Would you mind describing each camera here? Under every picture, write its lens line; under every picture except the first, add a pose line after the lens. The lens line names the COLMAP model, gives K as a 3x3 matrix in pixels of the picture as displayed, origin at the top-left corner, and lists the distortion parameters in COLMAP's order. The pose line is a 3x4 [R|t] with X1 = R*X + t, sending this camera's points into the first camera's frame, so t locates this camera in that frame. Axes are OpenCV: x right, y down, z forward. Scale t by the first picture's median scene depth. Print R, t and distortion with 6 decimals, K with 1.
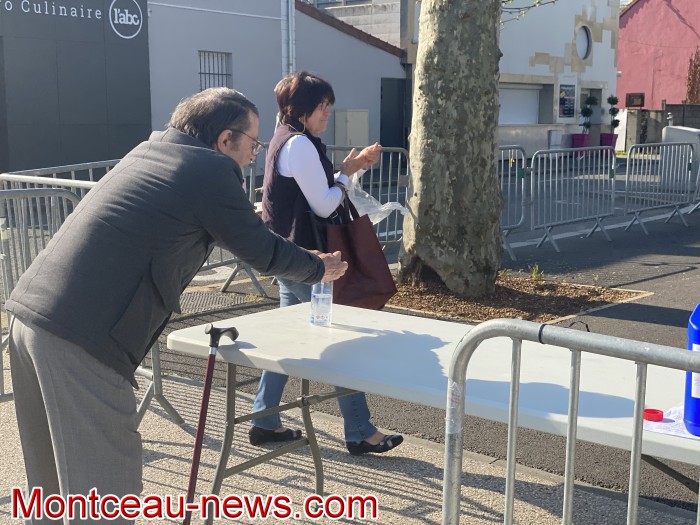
lens RADIAL K [[1028.3, 0, 347.6], [0, 1028.3, 255.3], [0, 0, 1]] dist [0.125741, 0.000000]
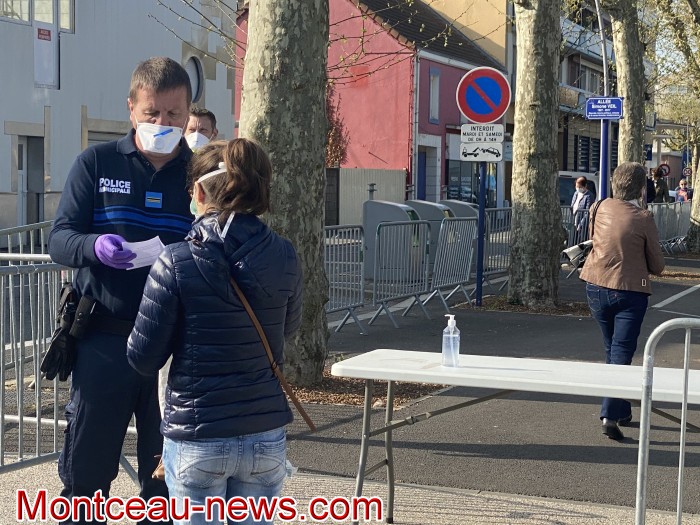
lens RADIAL K [[1711.5, 0, 349.8], [0, 1711.5, 261.4], [0, 0, 1]] dist [-0.259649, 0.000000]
pose [[0.933870, 0.002038, 0.357608, -0.395256], [0.027788, 0.996547, -0.078246, 0.051171], [-0.356532, 0.083009, 0.930588, -0.451361]]
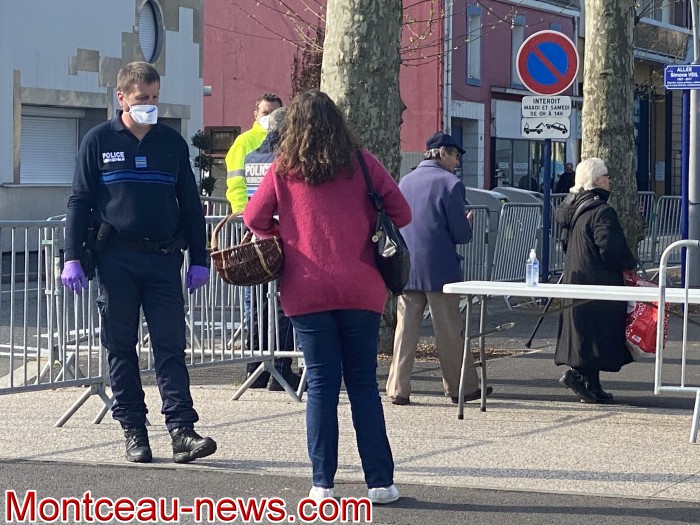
lens RADIAL K [[2831.3, 0, 350.3], [0, 2831.3, 262.8], [0, 0, 1]] dist [-0.414147, 0.000000]
pose [[0.930667, -0.001505, 0.365864, -0.906663], [0.038432, 0.994861, -0.093670, 0.211113], [-0.363843, 0.101236, 0.925942, -1.506101]]
